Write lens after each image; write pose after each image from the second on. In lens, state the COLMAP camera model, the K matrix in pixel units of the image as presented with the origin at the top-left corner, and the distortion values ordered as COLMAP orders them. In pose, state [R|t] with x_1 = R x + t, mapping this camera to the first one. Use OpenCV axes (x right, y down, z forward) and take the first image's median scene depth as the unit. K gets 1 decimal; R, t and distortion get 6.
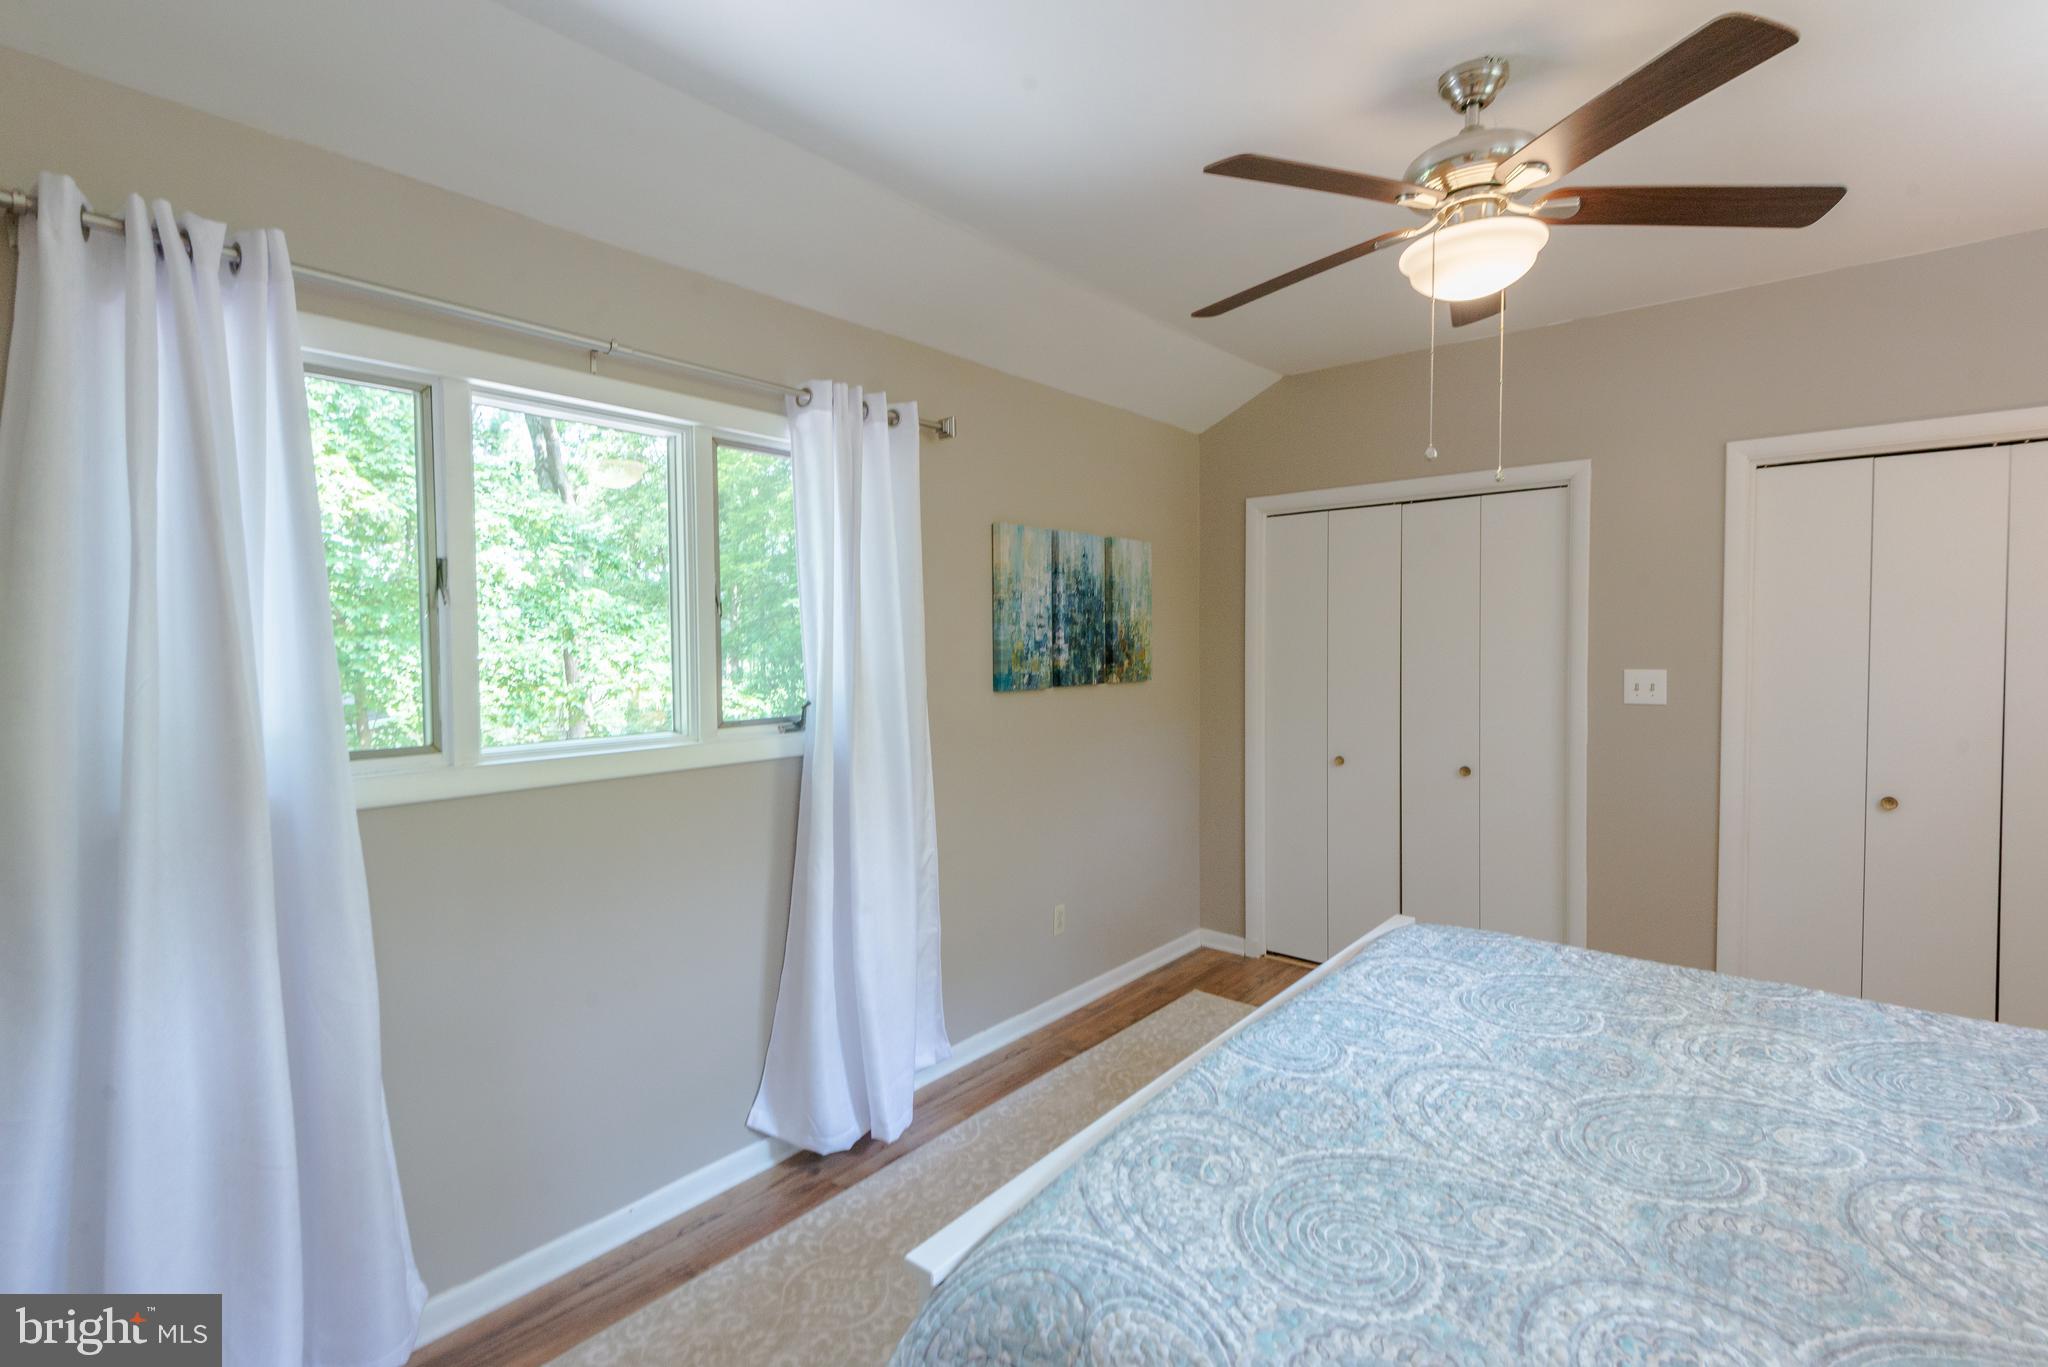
lens RADIAL K [[978.1, 0, 1015.9], [0, 978.1, 677.0], [0, 0, 1]] dist [0.028146, -0.016612]
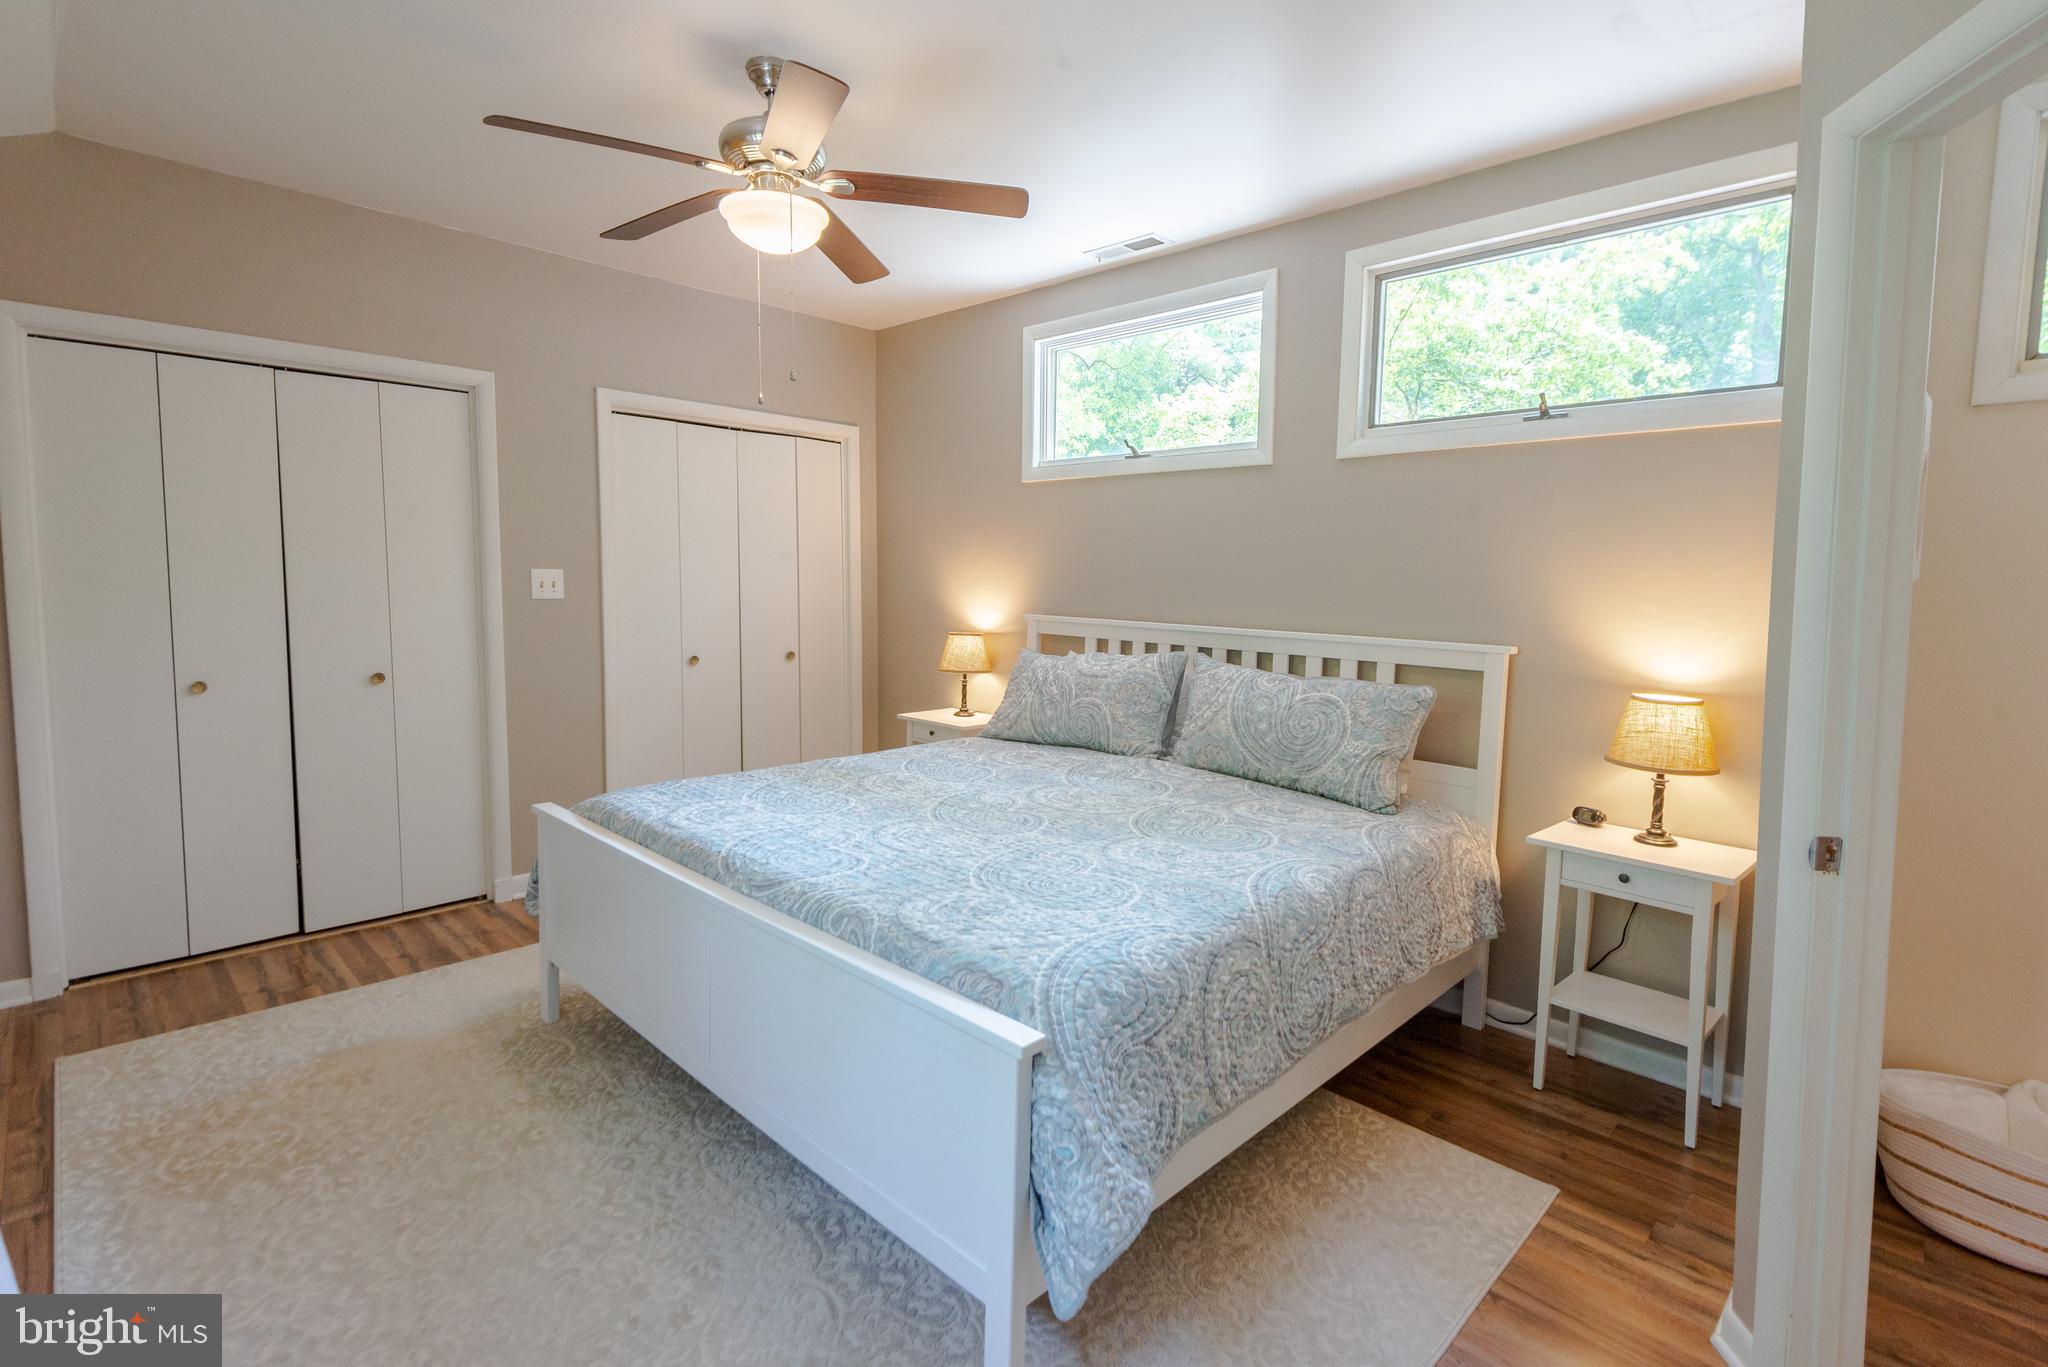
lens RADIAL K [[933.1, 0, 1047.4], [0, 933.1, 647.9], [0, 0, 1]] dist [0.028979, -0.014011]
pose [[0.061881, -0.066556, 0.995862, -0.725171], [0.025976, 0.997544, 0.065054, 0.047402], [-0.997745, 0.021842, 0.063458, 0.576009]]
